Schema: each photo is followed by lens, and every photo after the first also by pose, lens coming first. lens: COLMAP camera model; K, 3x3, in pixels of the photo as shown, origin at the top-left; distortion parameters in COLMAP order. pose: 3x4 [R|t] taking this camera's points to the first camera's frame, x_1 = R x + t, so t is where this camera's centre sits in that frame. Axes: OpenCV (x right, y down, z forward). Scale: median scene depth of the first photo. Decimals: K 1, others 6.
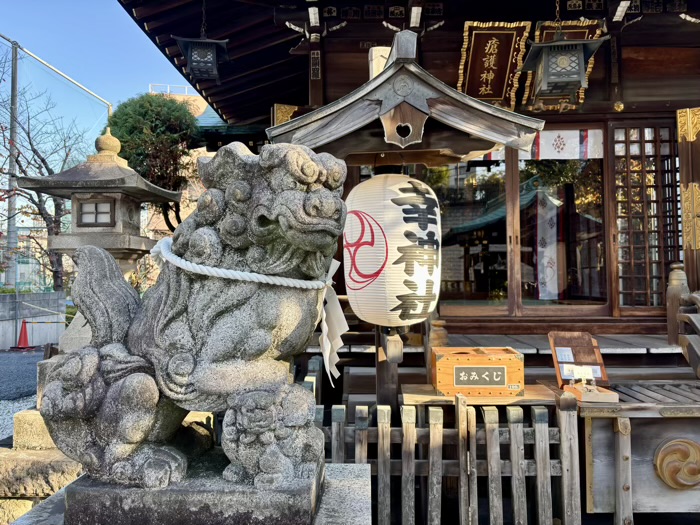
lens RADIAL K [[522.0, 0, 346.3], [0, 522.0, 260.9], [0, 0, 1]] dist [0.058951, -0.061823]
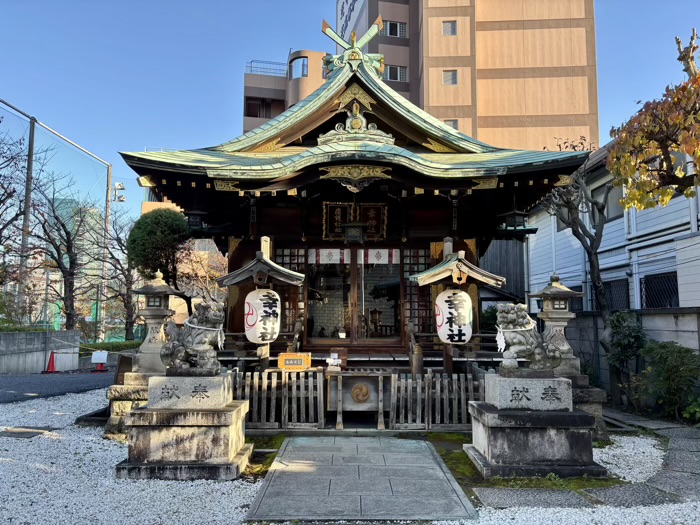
lens RADIAL K [[522.0, 0, 349.0], [0, 522.0, 265.1], [0, 0, 1]] dist [0.058951, -0.061823]
pose [[0.999346, 0.014428, 0.033159, 0.454967], [-0.012116, 0.997550, -0.068896, -0.105999], [-0.034072, 0.068450, 0.997073, -1.806271]]
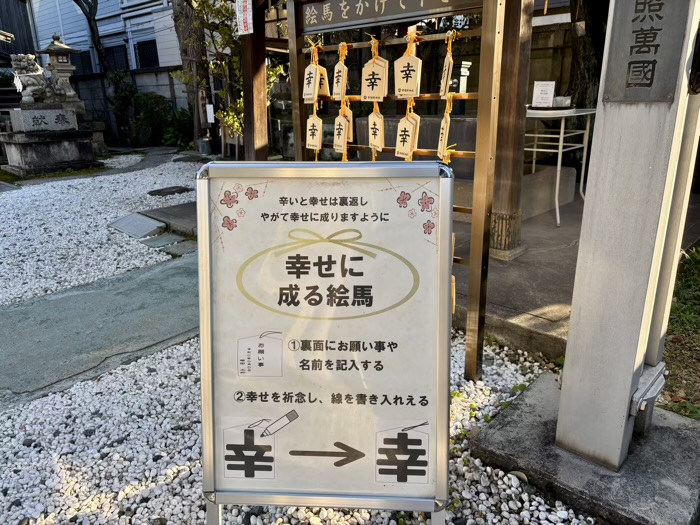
lens RADIAL K [[522.0, 0, 350.1], [0, 522.0, 263.2], [0, 0, 1]] dist [0.058951, -0.061823]
pose [[0.652843, -0.240062, 0.718447, -0.006783], [-0.008343, 0.946117, 0.323716, 0.031044], [-0.757447, -0.217330, 0.615664, -3.120165]]
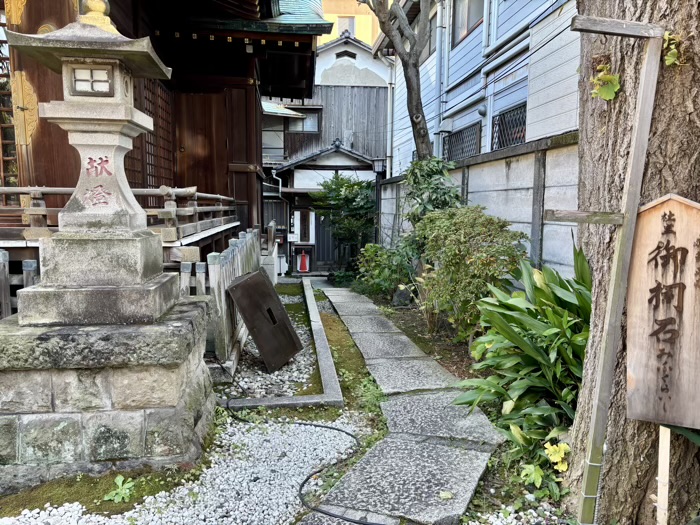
lens RADIAL K [[522.0, 0, 350.9], [0, 522.0, 262.0], [0, 0, 1]] dist [0.058951, -0.061823]
pose [[0.988023, -0.002952, 0.154281, 1.968872], [-0.018910, 0.989965, 0.140043, 0.074456], [-0.153146, -0.141283, 0.978052, -0.082000]]
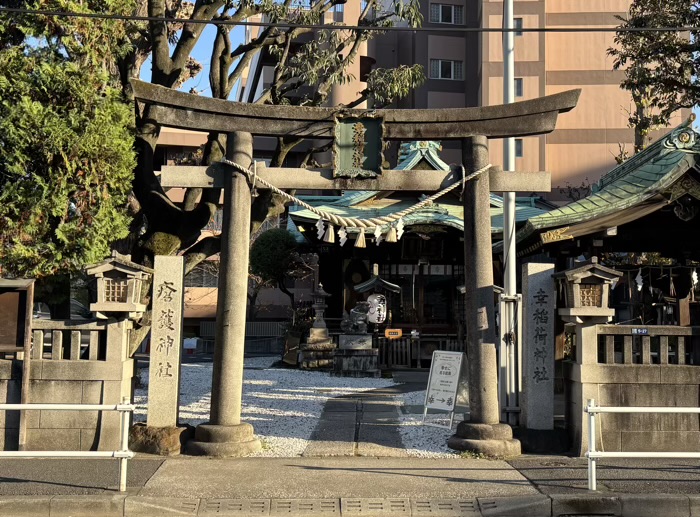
lens RADIAL K [[846.1, 0, 353.3], [0, 846.1, 254.8], [0, 0, 1]] dist [0.039767, 0.000000]
pose [[0.999806, 0.015975, 0.011489, -0.245907], [-0.015559, 0.999251, -0.035436, -0.253898], [-0.012047, 0.035250, 0.999306, -7.368903]]
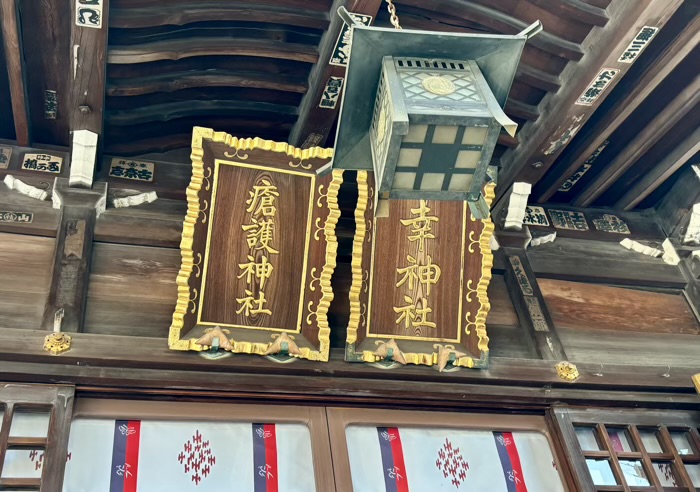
lens RADIAL K [[853.7, 0, 353.3], [0, 853.7, 245.8], [0, 0, 1]] dist [0.062017, 0.000000]
pose [[0.951223, 0.123604, 0.282660, 0.284302], [0.109850, 0.720471, -0.684729, 0.152944], [-0.288283, 0.682381, 0.671751, 0.989781]]
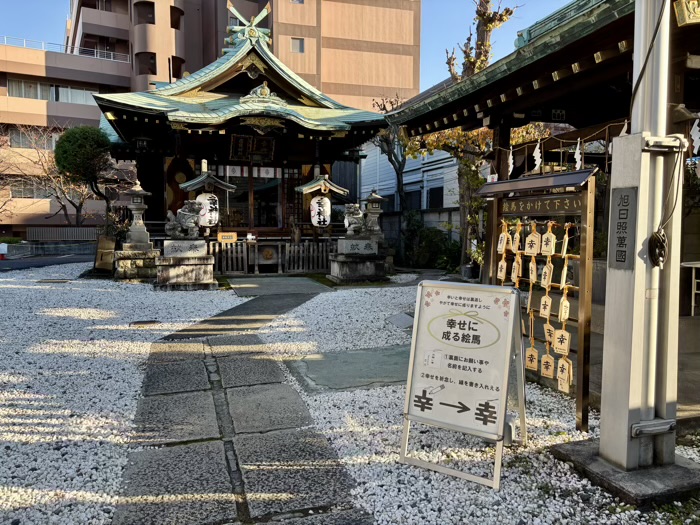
lens RADIAL K [[522.0, 0, 355.8], [0, 522.0, 257.9], [0, 0, 1]] dist [0.058951, -0.061823]
pose [[0.937251, -0.011941, 0.348450, -0.300606], [-0.022147, 0.995356, 0.093678, -0.062977], [-0.347950, -0.095517, 0.932634, -3.786802]]
